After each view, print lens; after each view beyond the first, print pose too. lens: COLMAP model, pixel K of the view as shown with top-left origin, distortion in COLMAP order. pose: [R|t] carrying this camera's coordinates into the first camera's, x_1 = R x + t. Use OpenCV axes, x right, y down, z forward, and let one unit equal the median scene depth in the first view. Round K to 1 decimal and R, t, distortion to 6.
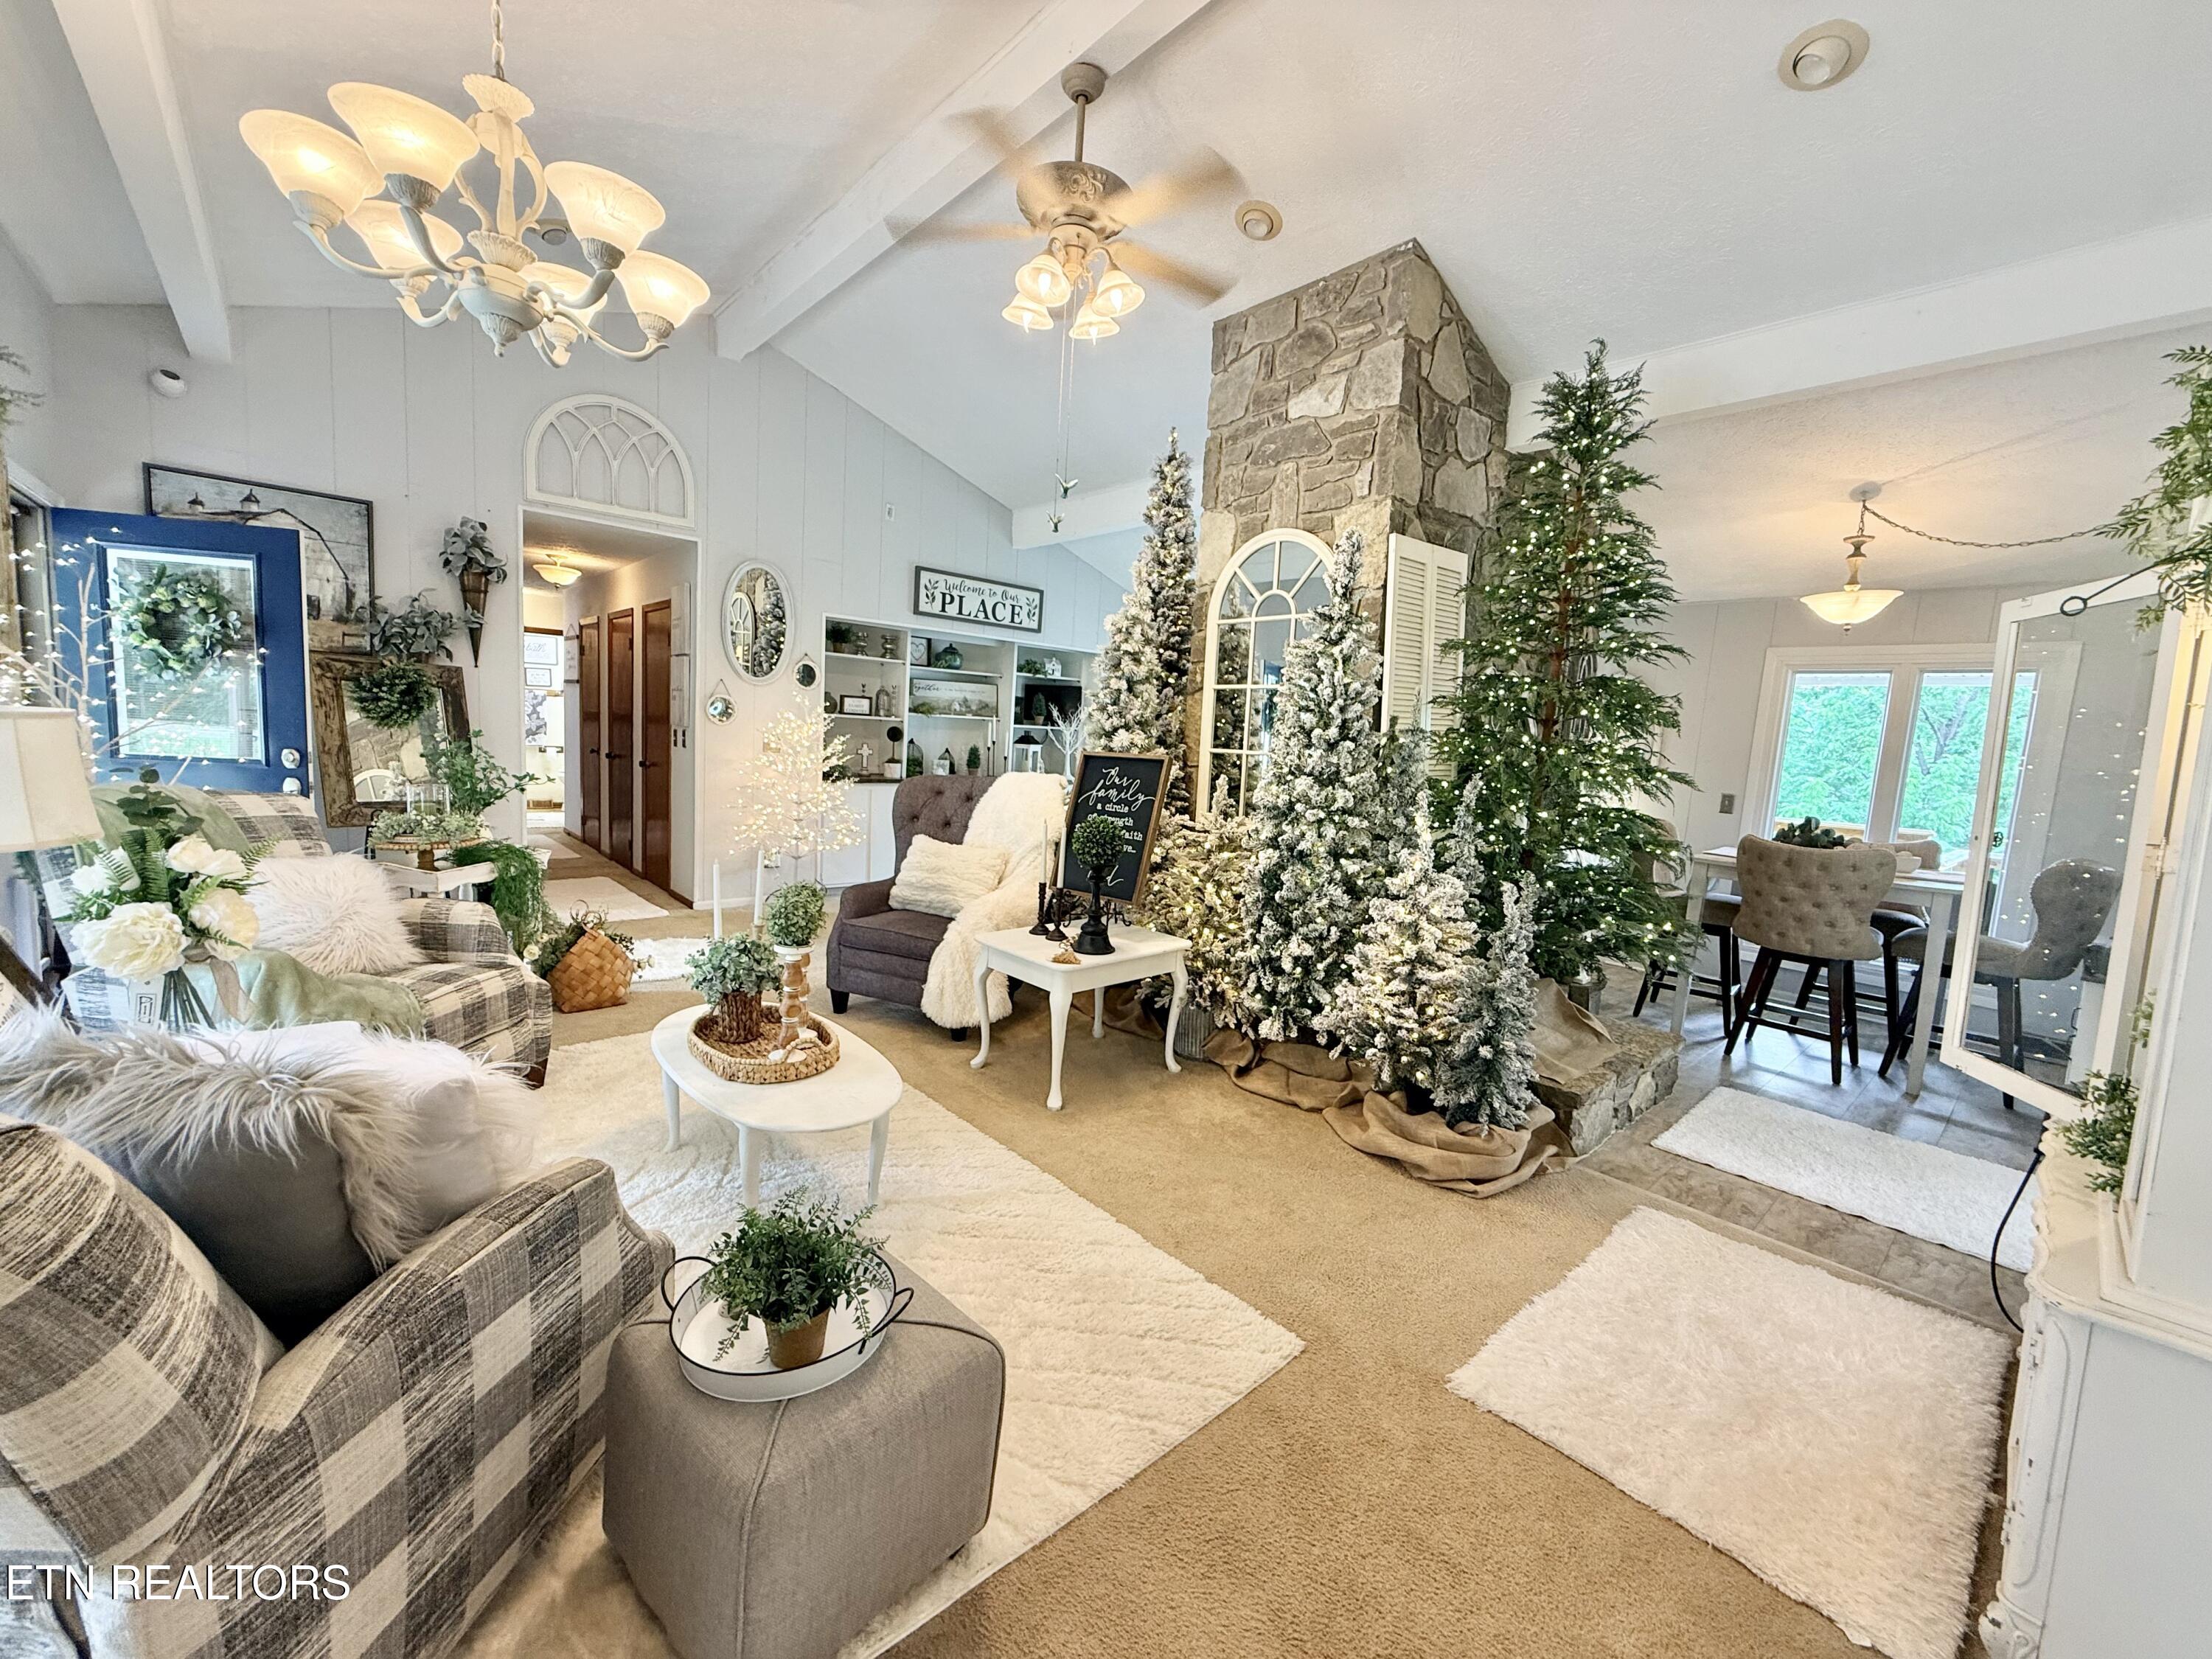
lens RADIAL K [[884.2, 0, 1107.1], [0, 884.2, 822.8], [0, 0, 1]] dist [0.000458, 0.000745]
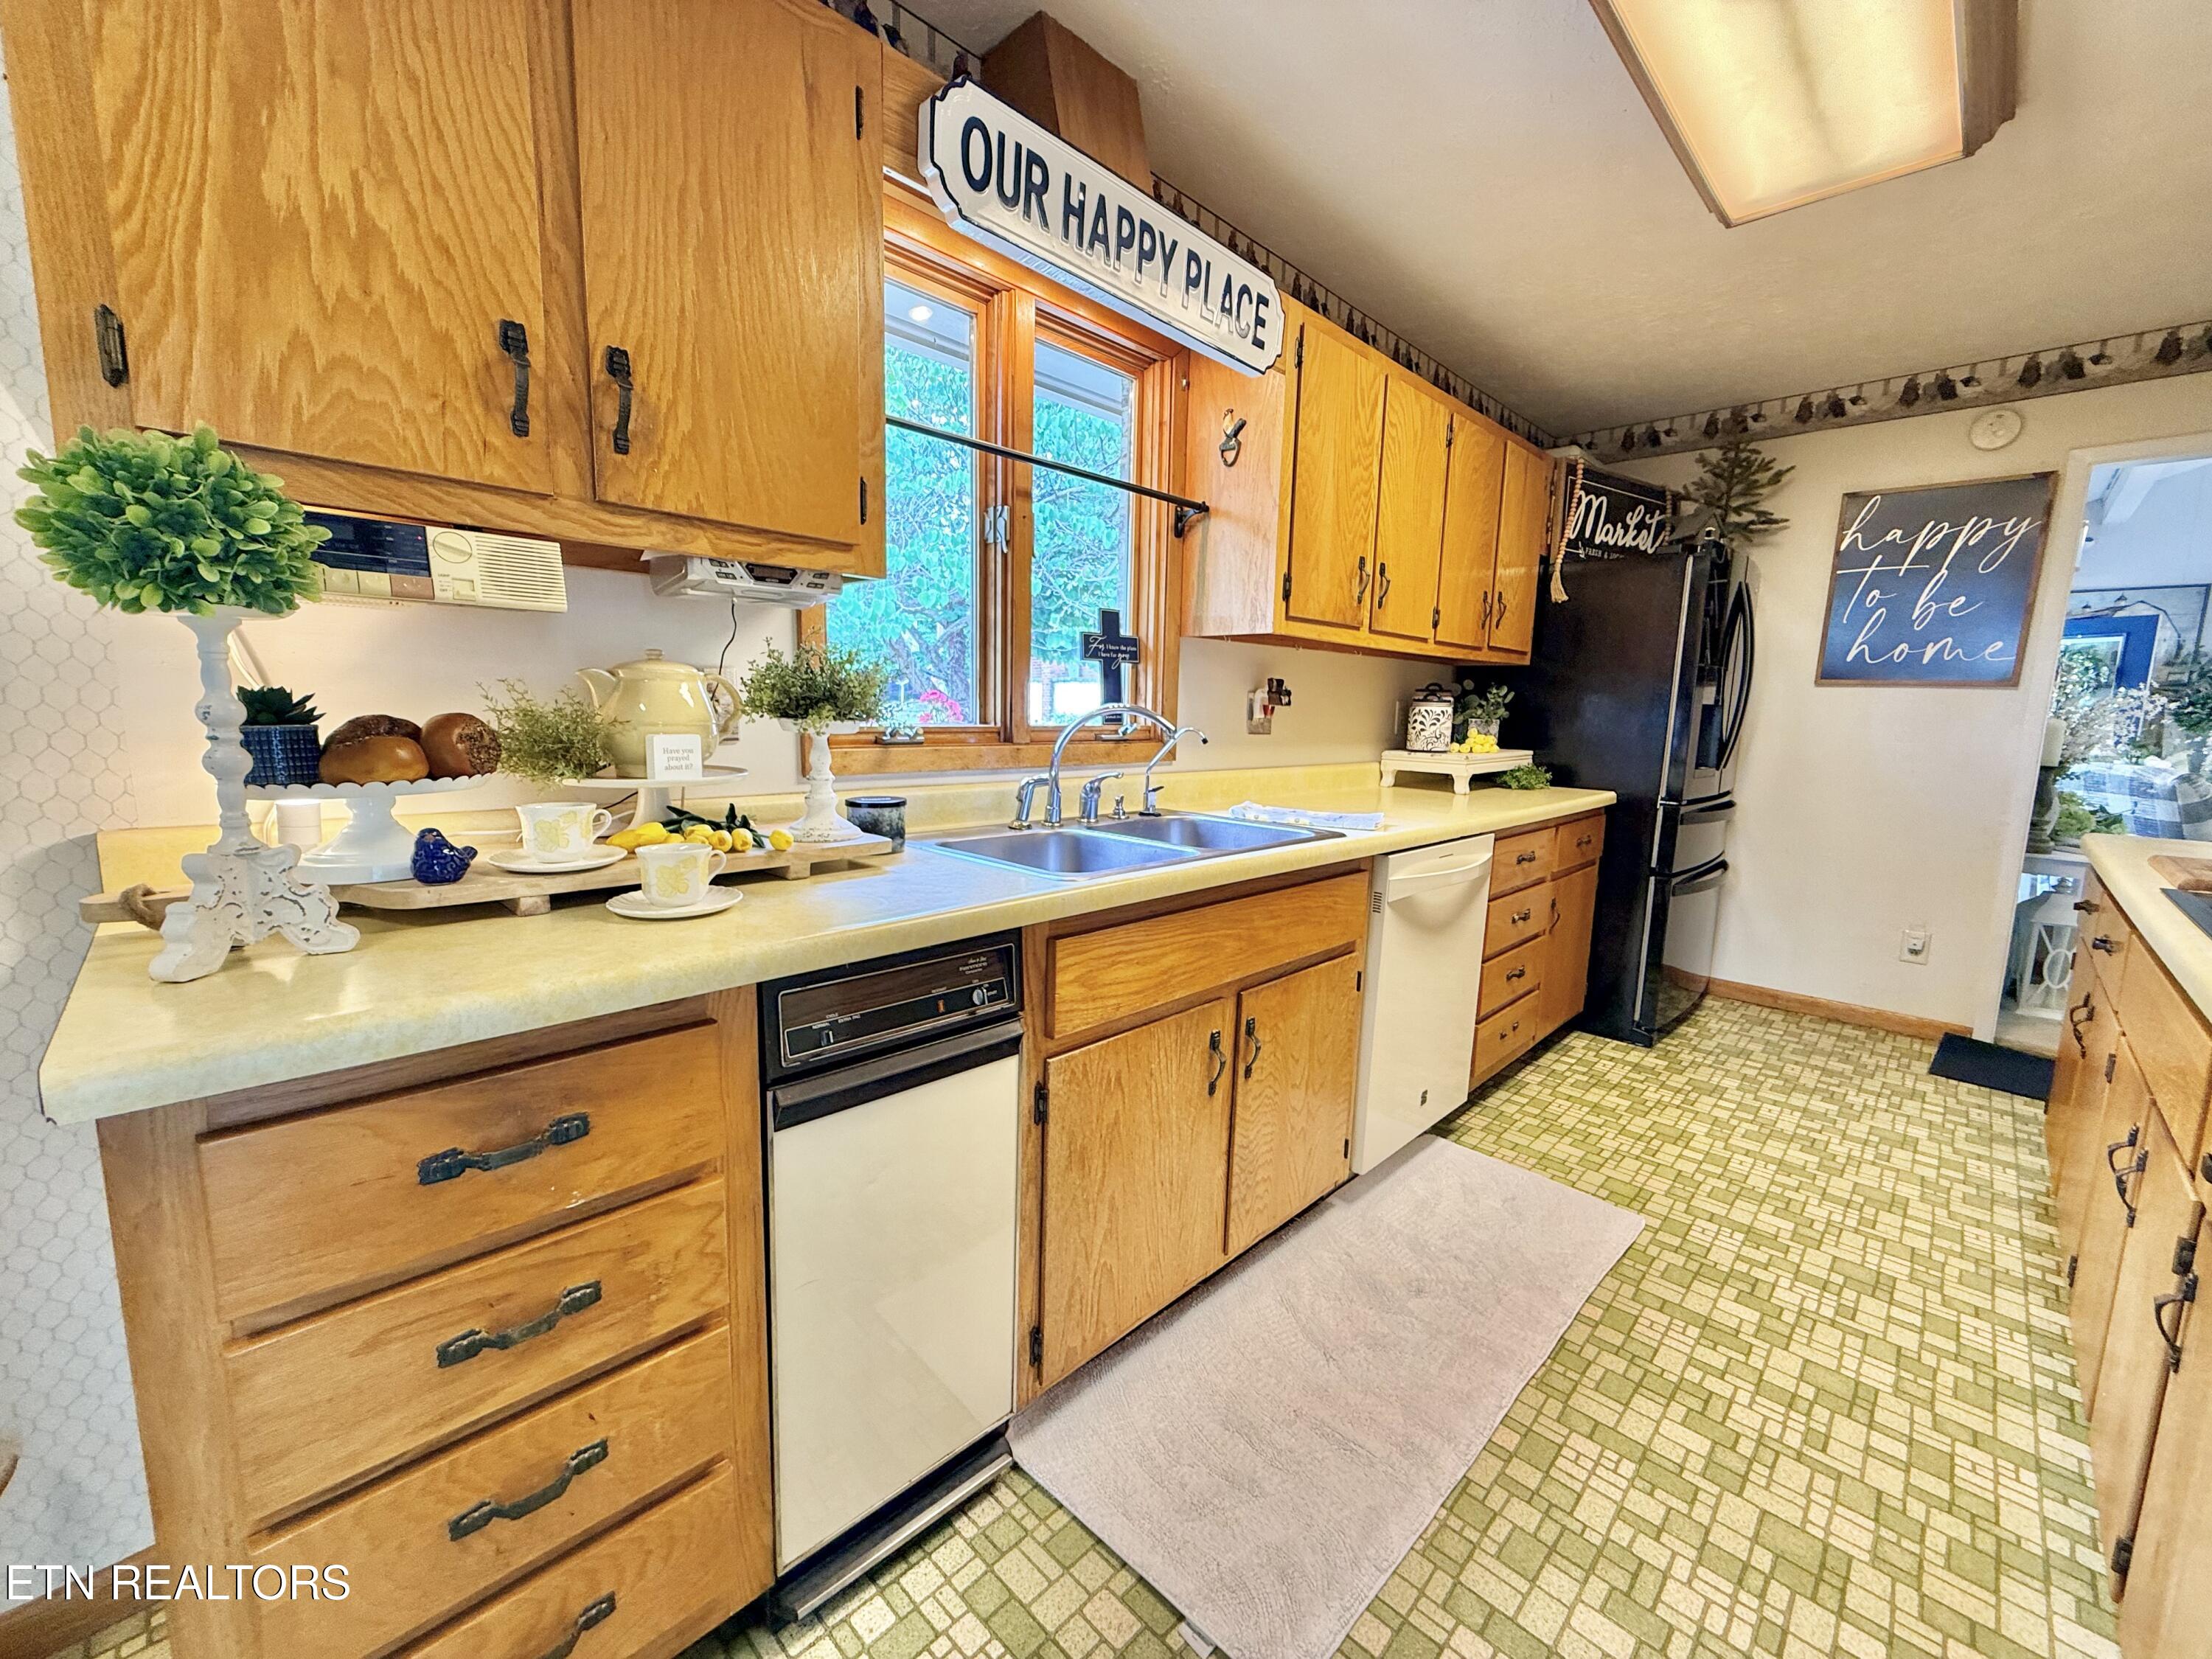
lens RADIAL K [[884.2, 0, 1107.9], [0, 884.2, 831.0], [0, 0, 1]] dist [0.000458, 0.000745]
pose [[0.069106, 0.087184, -0.993792, 0.619713], [-0.119783, 0.989692, 0.078495, 0.172942], [0.990392, 0.113615, 0.078837, -0.996271]]
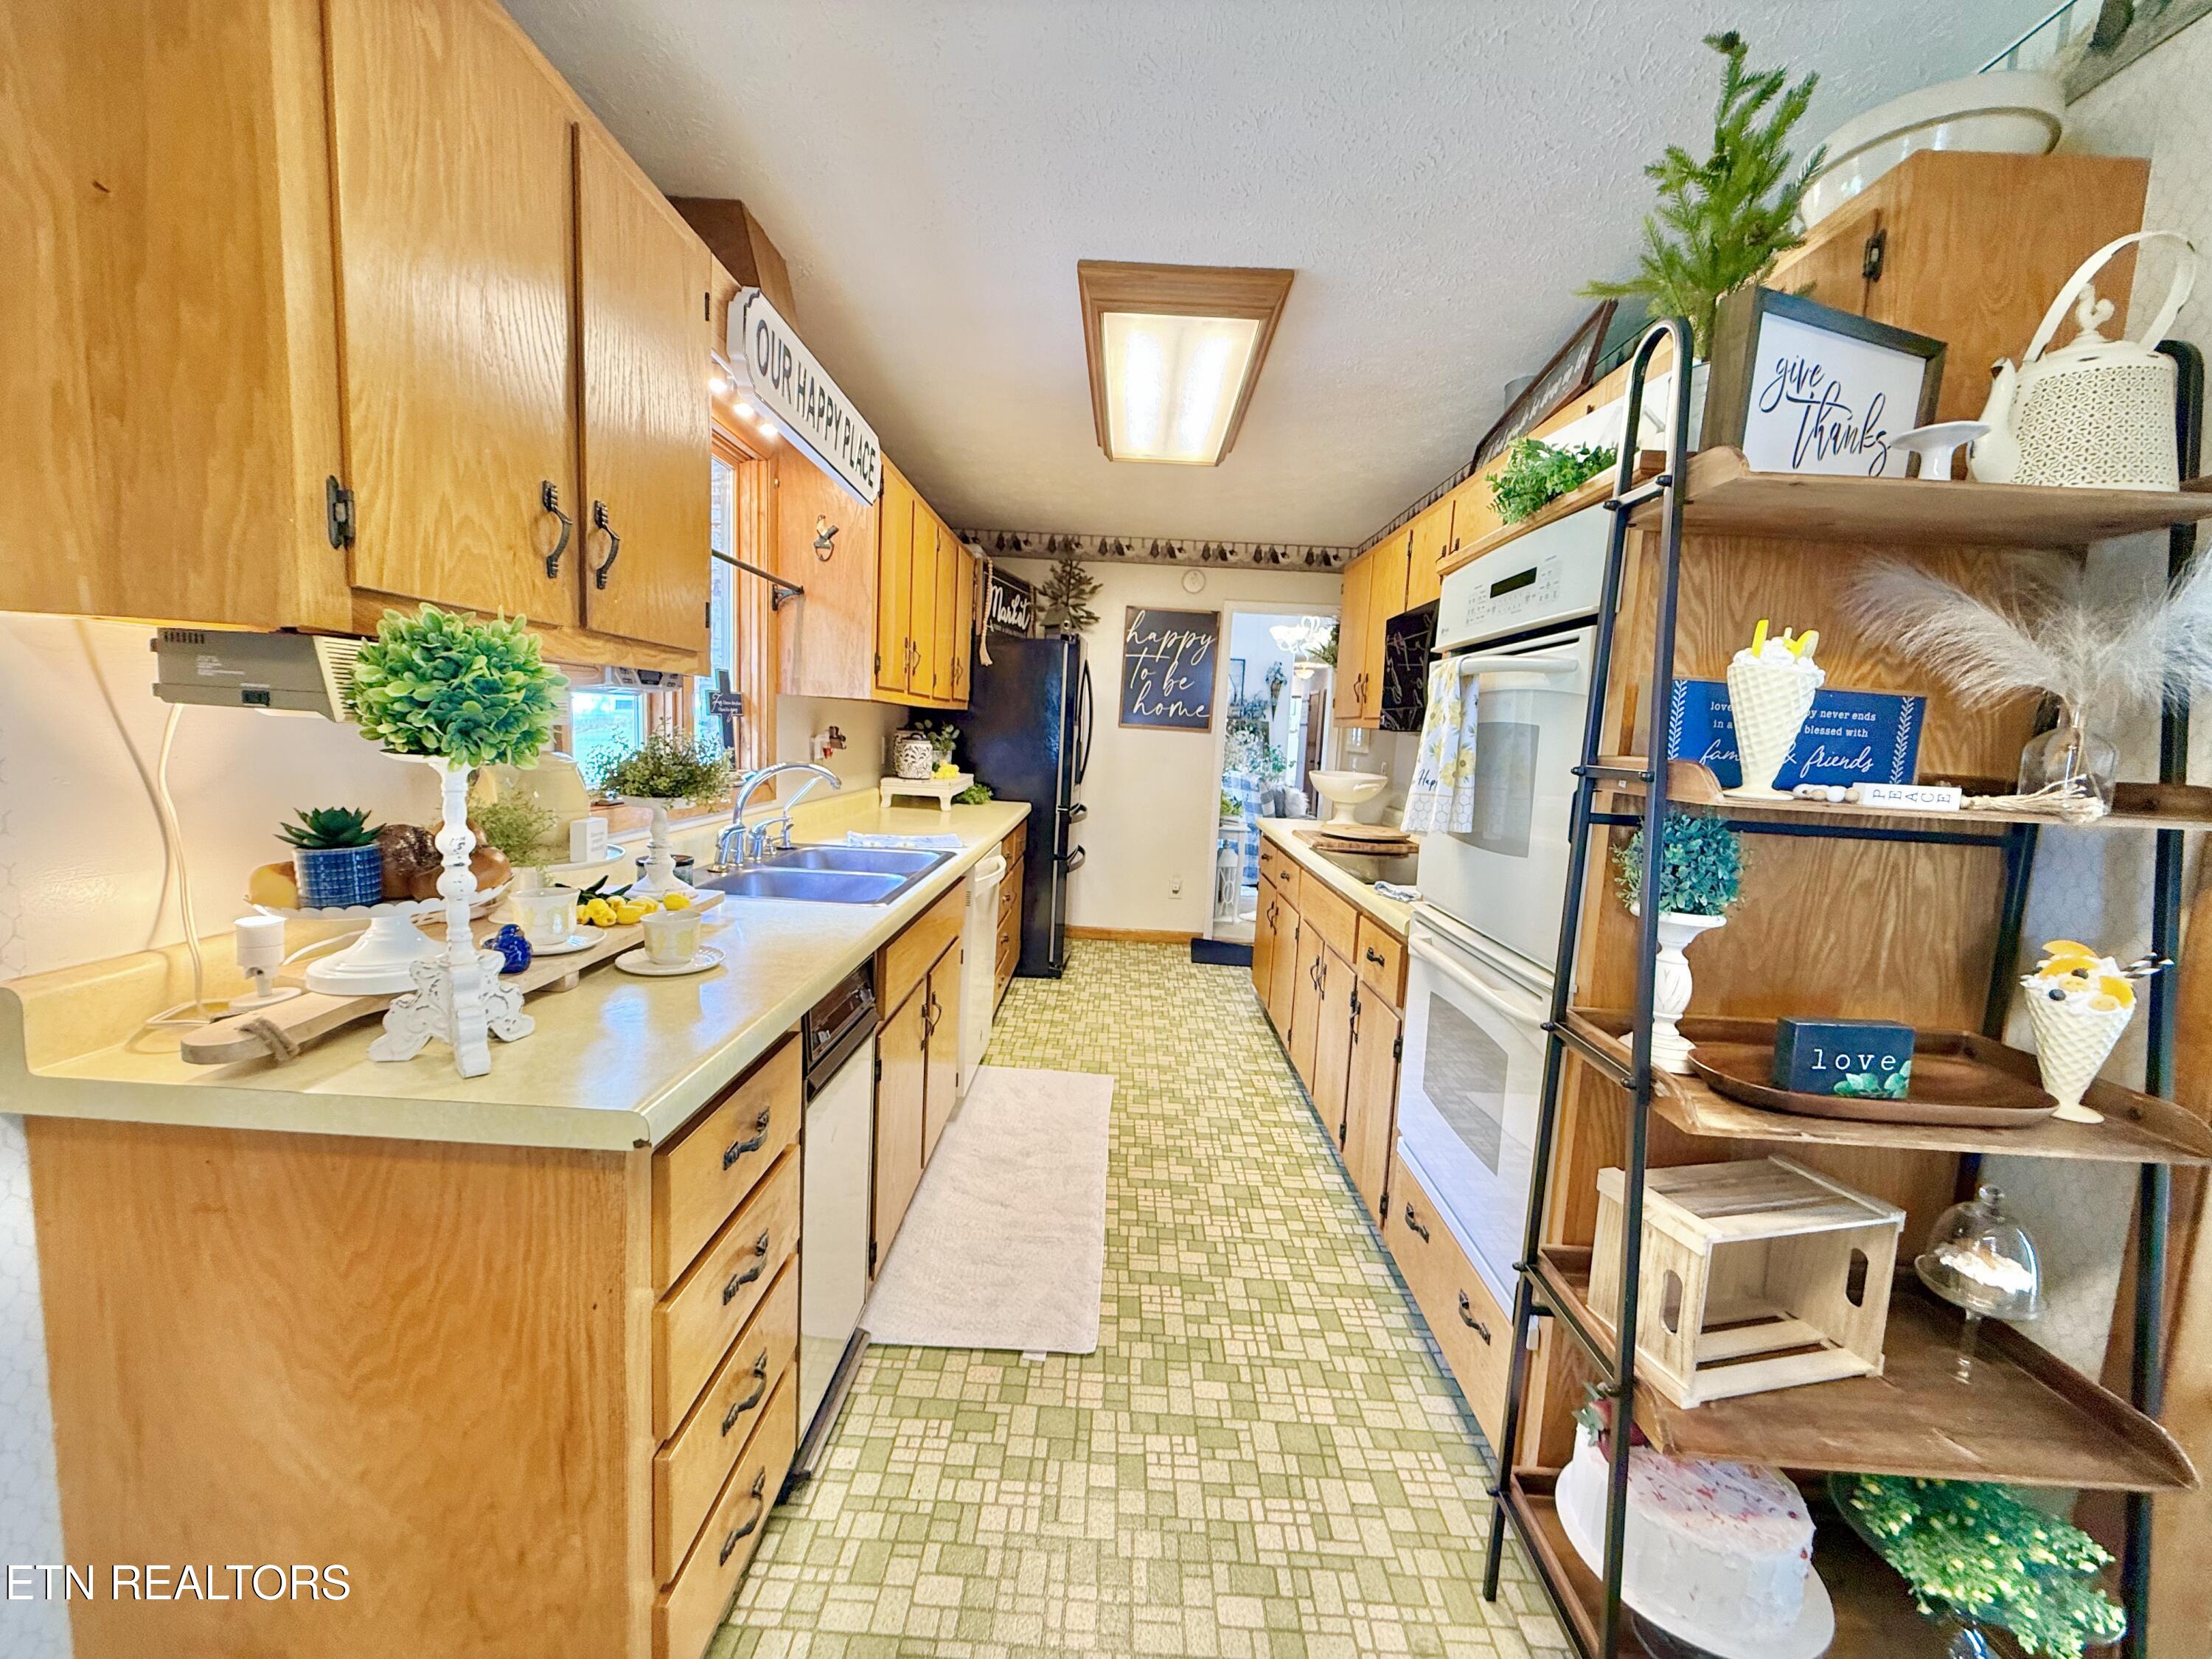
lens RADIAL K [[884.2, 0, 1101.8], [0, 884.2, 829.9], [0, 0, 1]] dist [0.000458, 0.000745]
pose [[0.734735, 0.060353, -0.675664, 0.768370], [-0.078745, 0.996889, 0.003417, 0.163547], [0.673768, 0.050695, 0.737202, -1.570694]]
